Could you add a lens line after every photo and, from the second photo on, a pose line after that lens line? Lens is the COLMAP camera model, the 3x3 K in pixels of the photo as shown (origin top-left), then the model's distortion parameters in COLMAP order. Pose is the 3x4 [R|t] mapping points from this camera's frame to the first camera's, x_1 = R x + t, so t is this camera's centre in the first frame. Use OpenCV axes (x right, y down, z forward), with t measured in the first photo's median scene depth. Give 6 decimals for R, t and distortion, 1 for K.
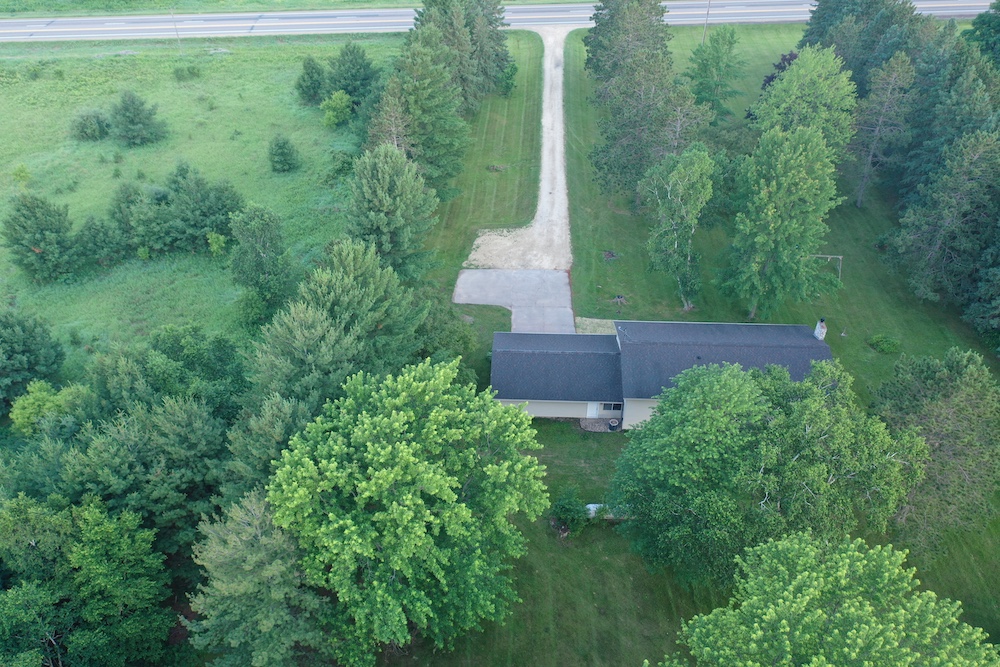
lens RADIAL K [[791.4, 0, 497.6], [0, 791.4, 332.9], [0, 0, 1]] dist [0.002155, 0.001603]
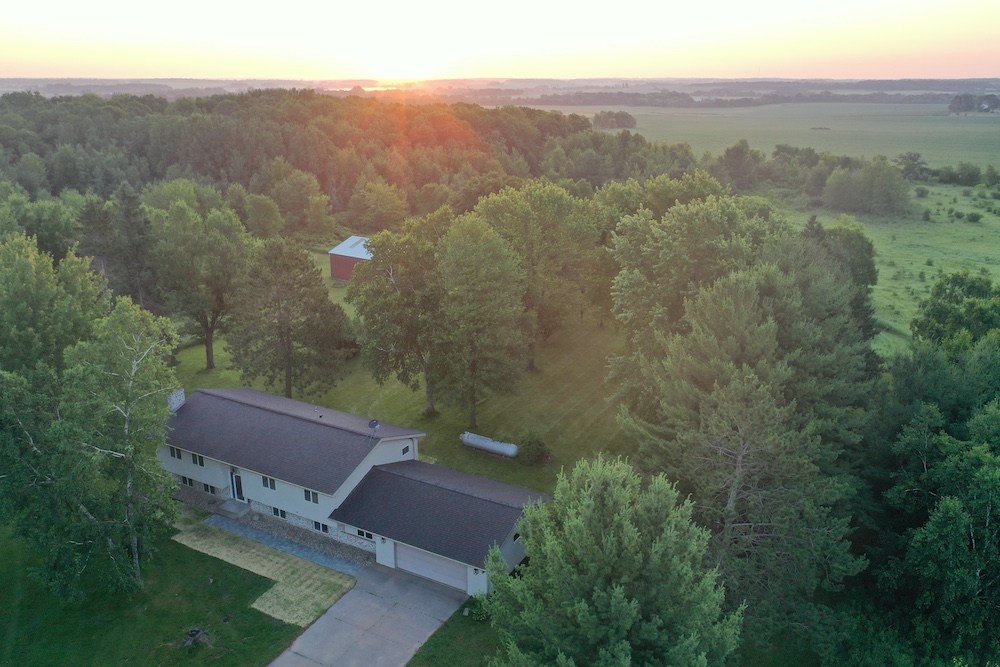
lens RADIAL K [[791.4, 0, 497.6], [0, 791.4, 334.1], [0, 0, 1]] dist [0.002155, 0.001603]
pose [[-0.893769, -0.139330, 0.426338, -0.219815], [0.272982, 0.585232, 0.763534, -0.507703], [-0.355890, 0.798806, -0.485028, 1.038650]]
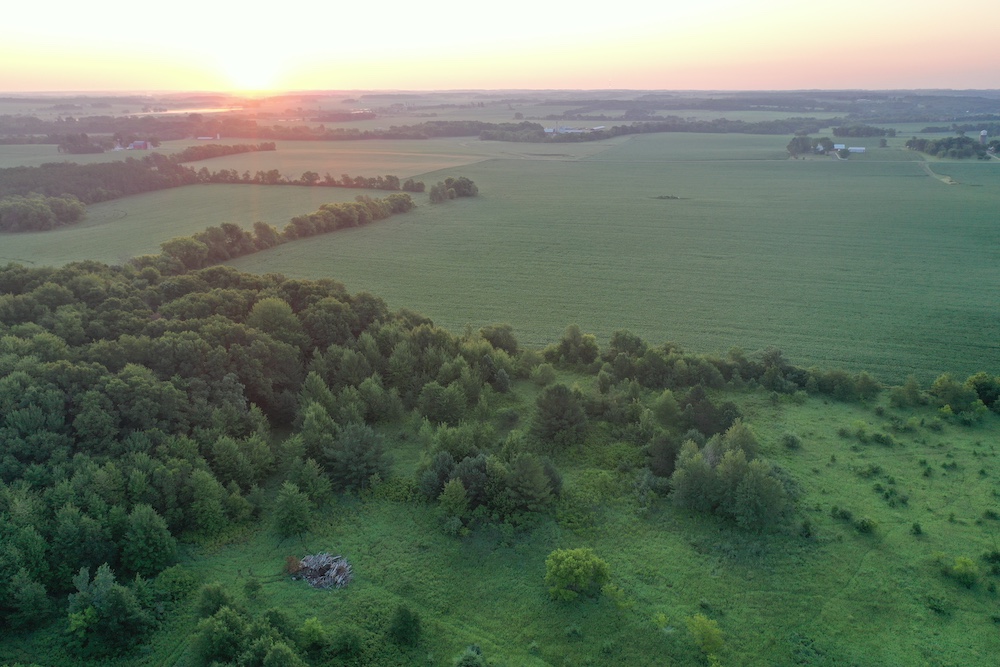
lens RADIAL K [[791.4, 0, 498.2], [0, 791.4, 331.6], [0, 0, 1]] dist [0.002155, 0.001603]
pose [[-0.956517, -0.084381, 0.279204, -0.108638], [0.179776, 0.583240, 0.792157, -0.300333], [-0.229686, 0.807905, -0.542709, -0.111230]]
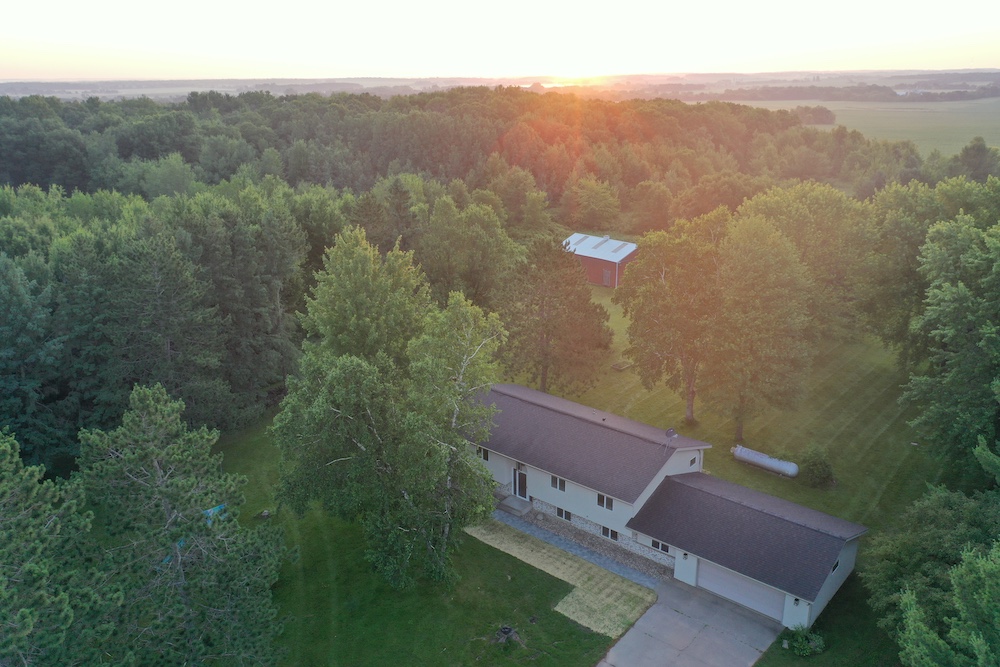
lens RADIAL K [[791.4, 0, 497.8], [0, 791.4, 333.8], [0, 0, 1]] dist [0.002155, 0.001603]
pose [[-0.780414, -0.186182, 0.596900, -0.116104], [0.390816, 0.599934, 0.698098, -0.532869], [-0.488074, 0.778084, -0.395435, 1.071233]]
